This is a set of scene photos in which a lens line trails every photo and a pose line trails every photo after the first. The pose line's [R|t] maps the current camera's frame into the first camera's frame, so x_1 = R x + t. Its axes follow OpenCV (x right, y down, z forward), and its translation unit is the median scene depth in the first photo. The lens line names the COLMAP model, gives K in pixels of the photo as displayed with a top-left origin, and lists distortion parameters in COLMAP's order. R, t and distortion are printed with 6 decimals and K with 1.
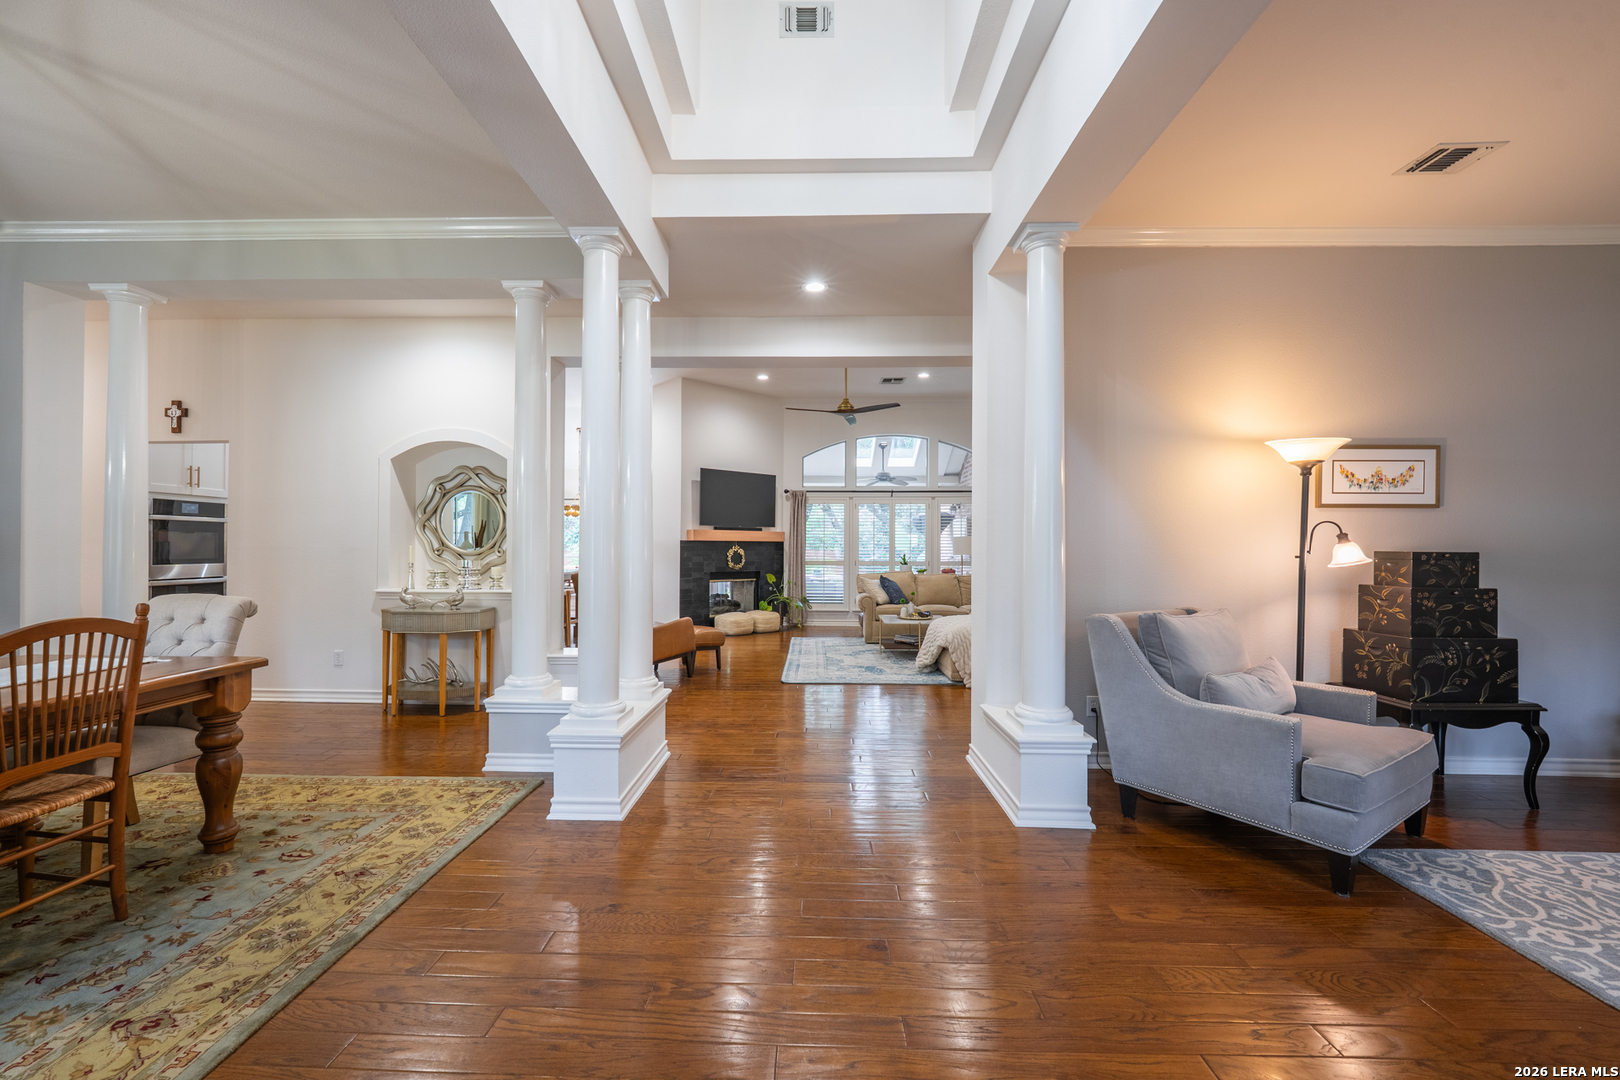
lens RADIAL K [[656.7, 0, 796.3], [0, 656.7, 541.0], [0, 0, 1]] dist [-0.001258, 0.000094]
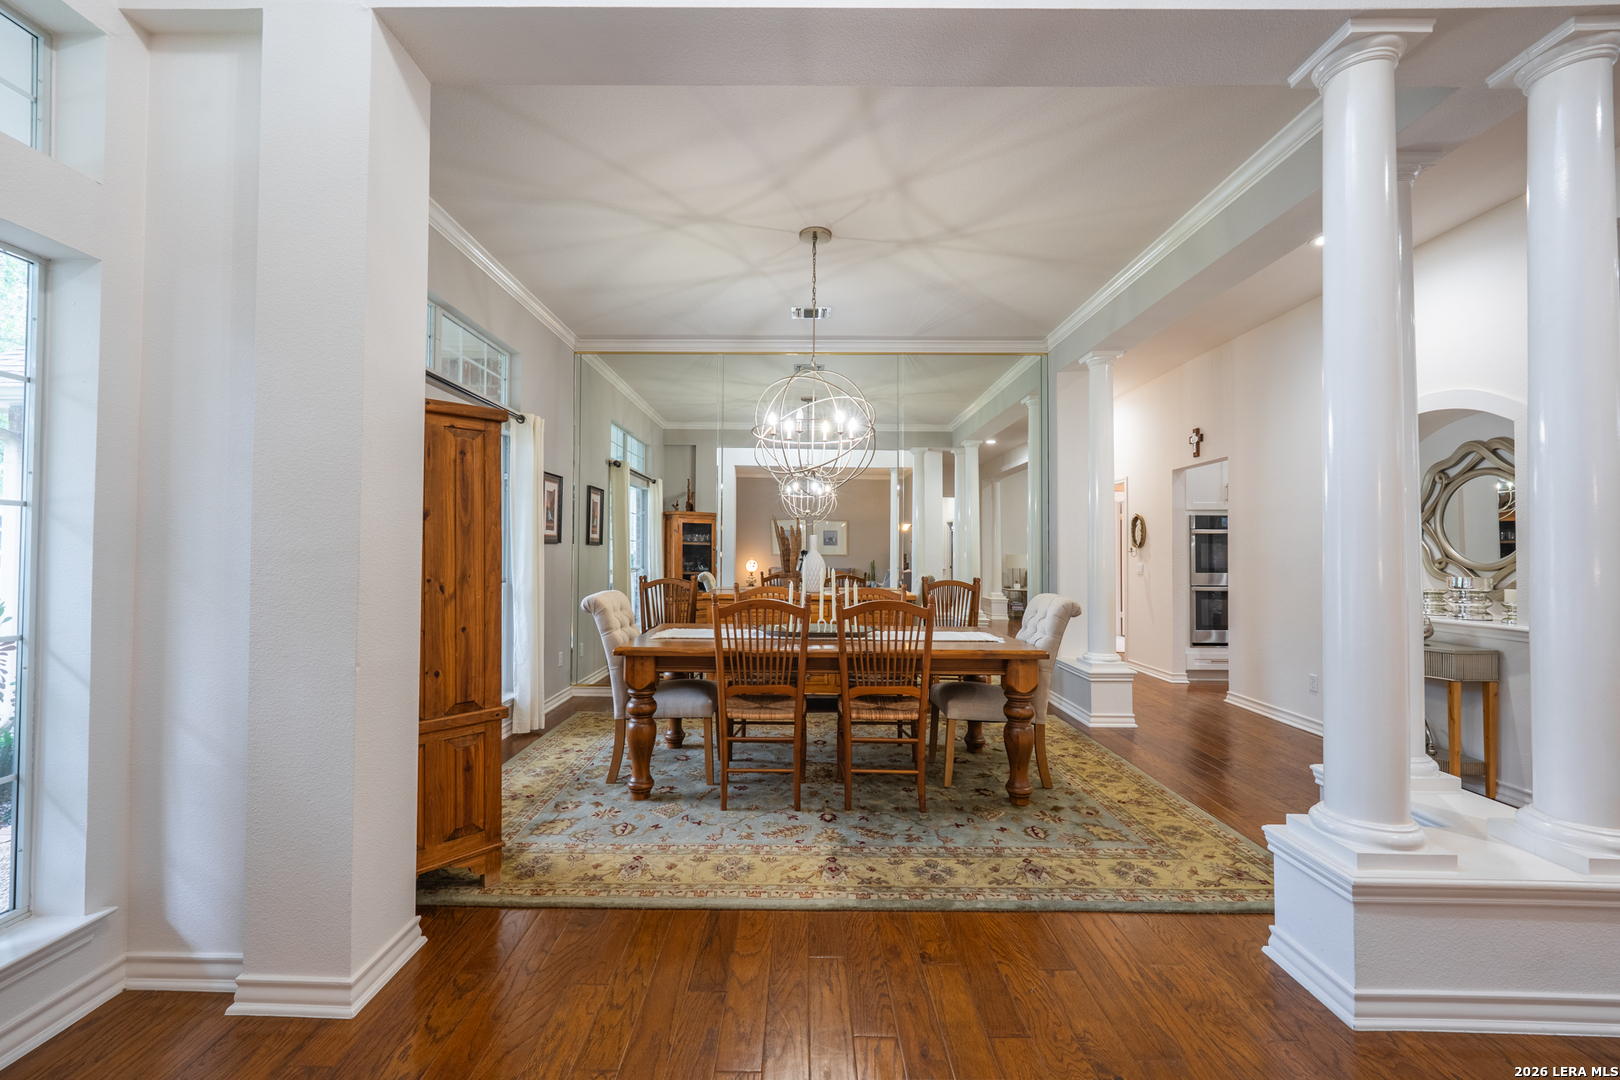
lens RADIAL K [[656.7, 0, 796.3], [0, 656.7, 541.0], [0, 0, 1]] dist [-0.001258, 0.000094]
pose [[0.021312, -0.022178, -0.999527, 0.290981], [0.003608, 0.999749, -0.022106, 0.006261], [0.999766, -0.003135, 0.021387, 0.467796]]
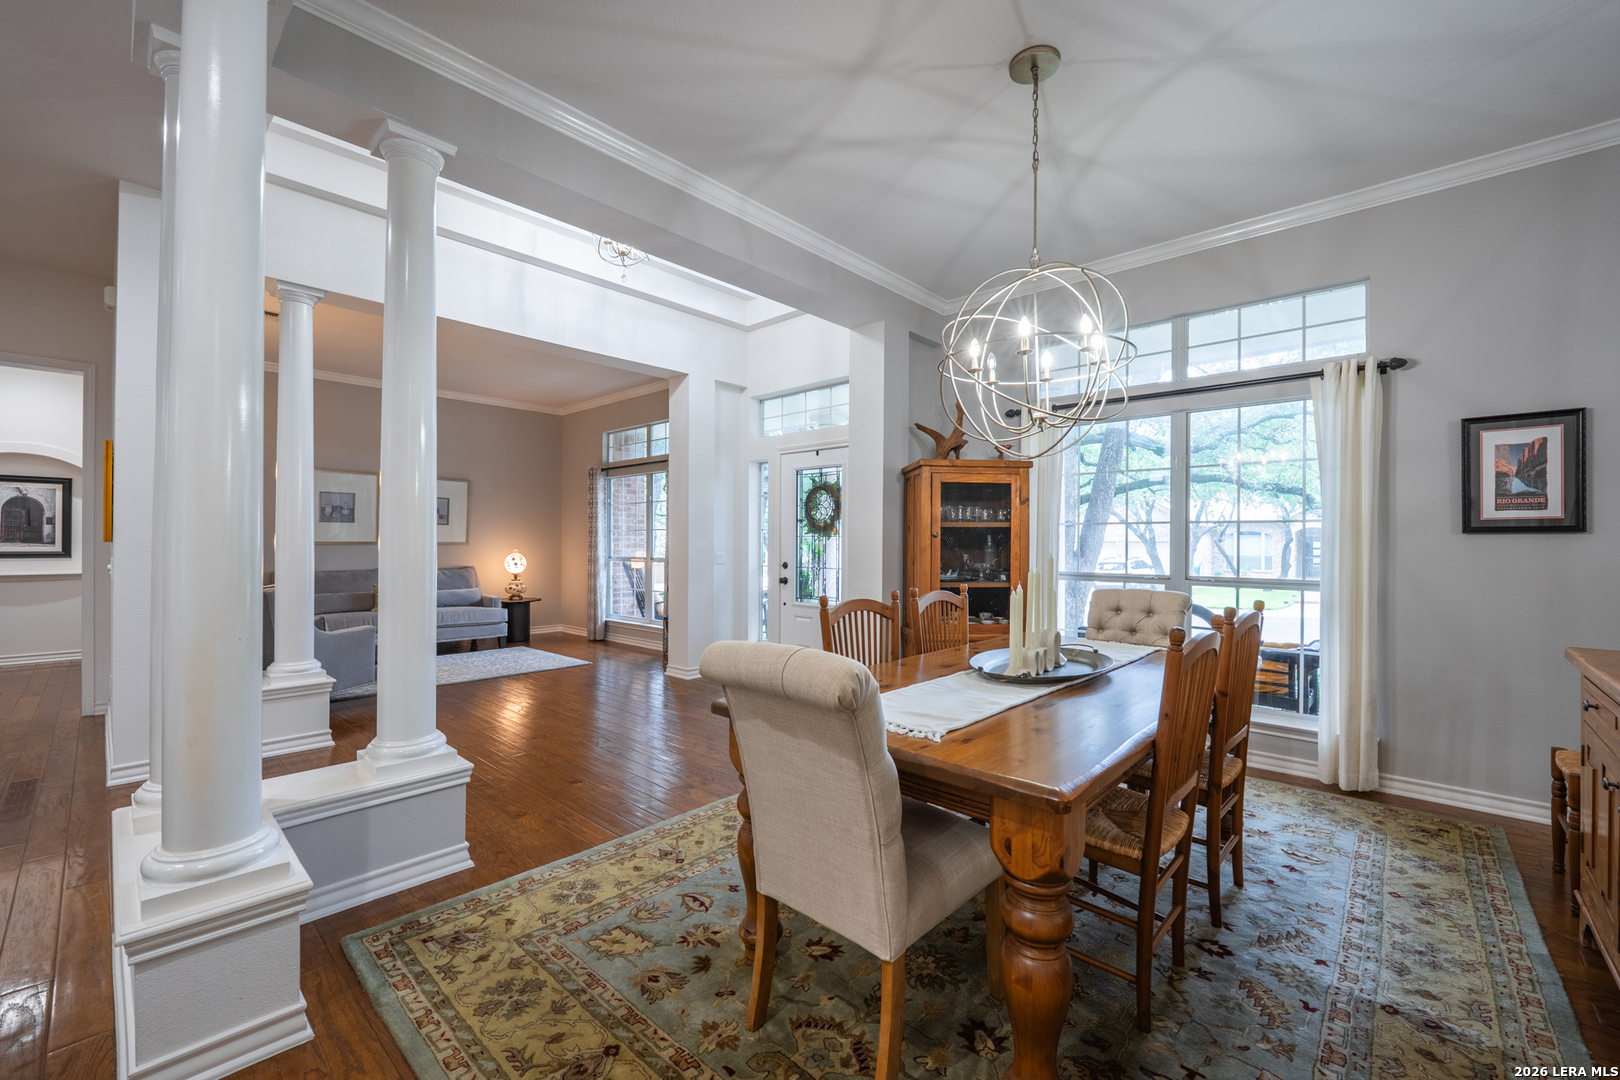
lens RADIAL K [[661.8, 0, 796.5], [0, 661.8, 542.0], [0, 0, 1]] dist [-0.007432, -0.003022]
pose [[-0.747634, -0.010914, 0.664021, -1.174481], [-0.015733, 0.999875, -0.001280, 0.004316], [-0.663925, -0.011404, -0.747713, 1.285415]]
